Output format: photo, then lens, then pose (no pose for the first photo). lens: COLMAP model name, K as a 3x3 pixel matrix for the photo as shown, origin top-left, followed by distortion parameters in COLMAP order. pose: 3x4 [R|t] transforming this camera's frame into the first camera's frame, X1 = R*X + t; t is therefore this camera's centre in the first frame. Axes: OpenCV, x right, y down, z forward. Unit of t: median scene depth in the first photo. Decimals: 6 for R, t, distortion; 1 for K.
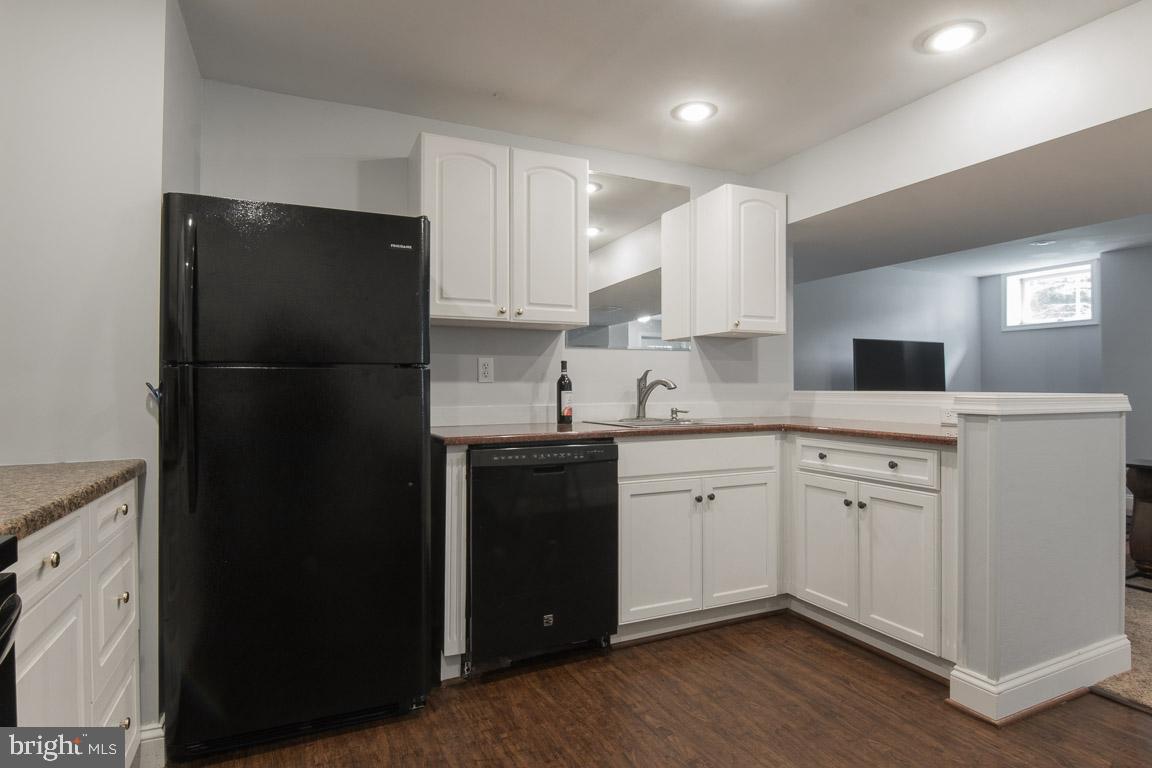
lens RADIAL K [[586.3, 0, 576.9], [0, 586.3, 388.3], [0, 0, 1]] dist [-0.005275, -0.000596]
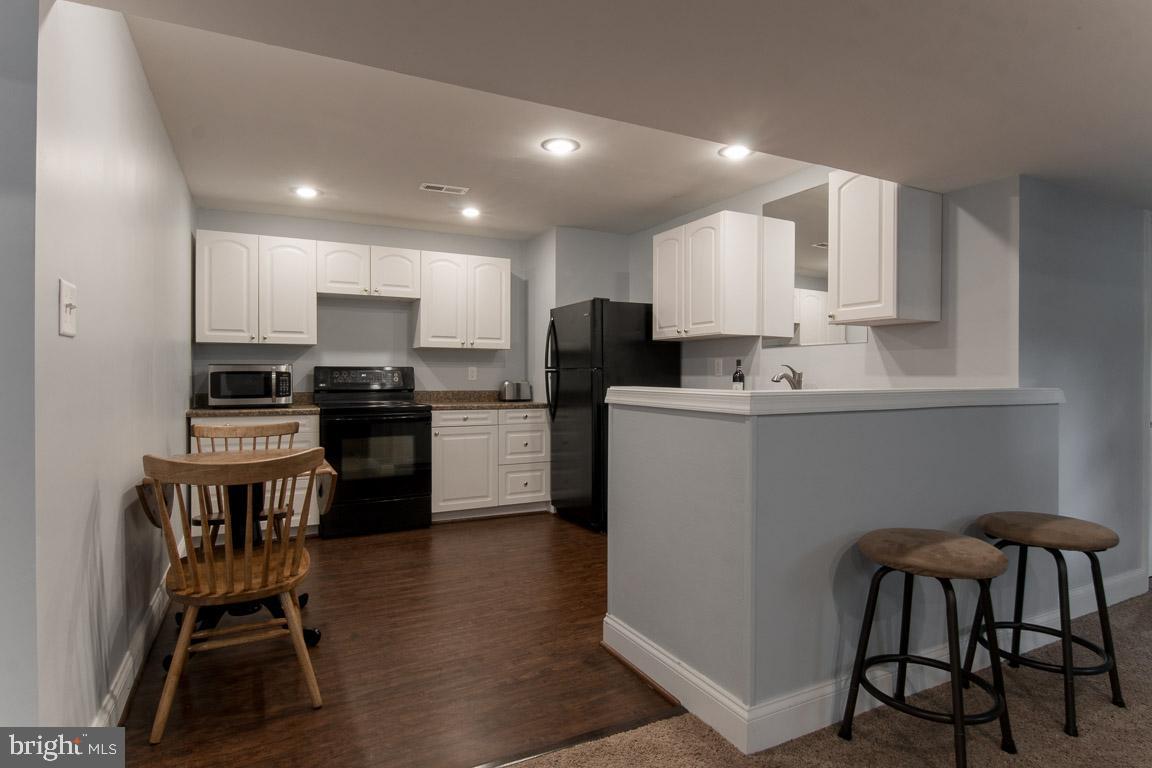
lens RADIAL K [[621.8, 0, 575.6], [0, 621.8, 373.7], [0, 0, 1]] dist [-0.002075, -0.000977]
pose [[0.038018, 0.000831, -0.999277, 1.388498], [-0.002197, 0.999997, 0.000748, -0.015374], [0.999275, 0.002167, 0.038020, 0.586324]]
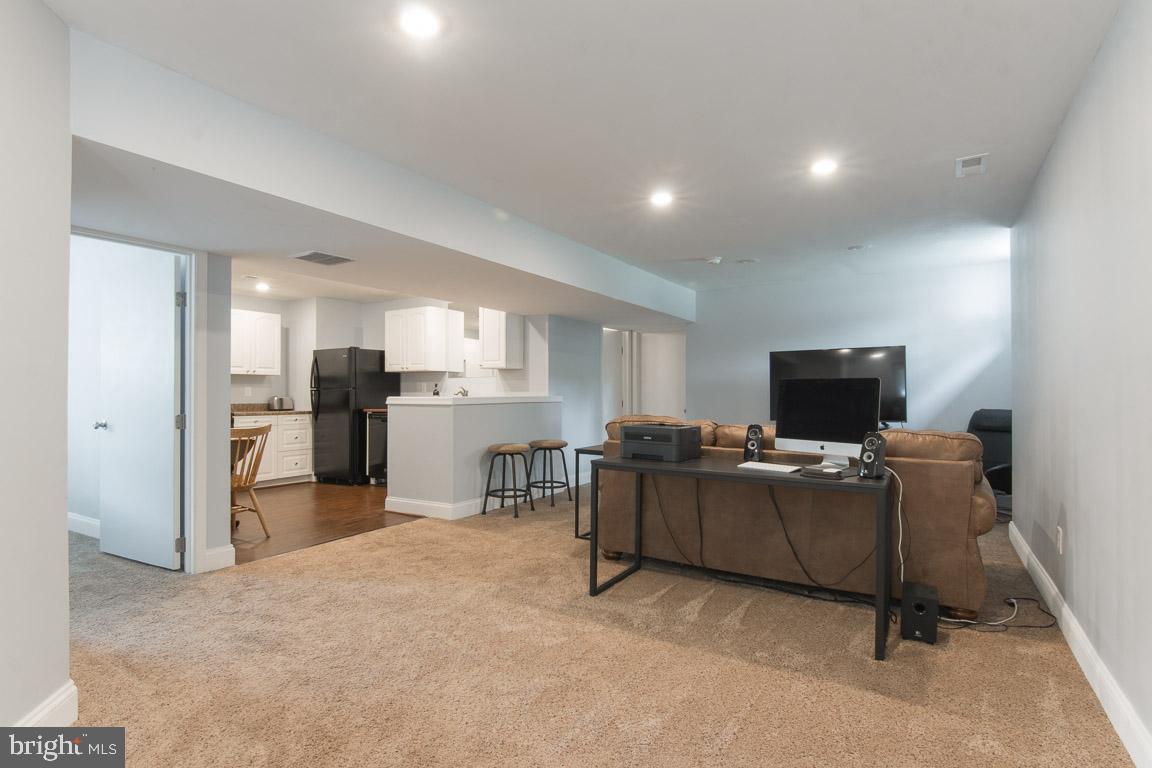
lens RADIAL K [[586.3, 0, 576.9], [0, 586.3, 388.3], [0, 0, 1]] dist [-0.005275, -0.000596]
pose [[0.544749, -0.005928, -0.838578, 2.464941], [0.001548, 0.999980, -0.006064, -0.010591], [0.838597, 0.002005, 0.544748, 0.132849]]
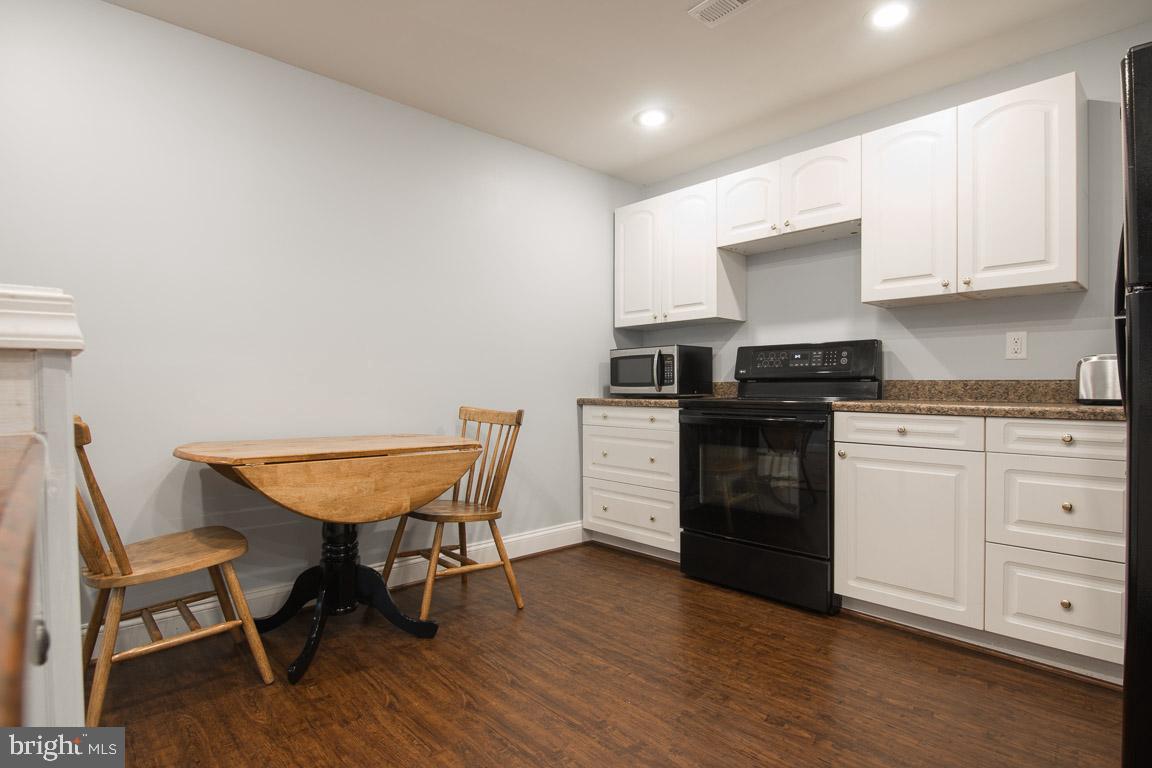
lens RADIAL K [[586.3, 0, 576.9], [0, 586.3, 388.3], [0, 0, 1]] dist [-0.005275, -0.000596]
pose [[-0.952846, 0.010031, -0.303288, 0.325393], [0.007928, 0.999935, 0.008165, 0.041205], [0.303350, 0.005375, -0.952864, 0.993181]]
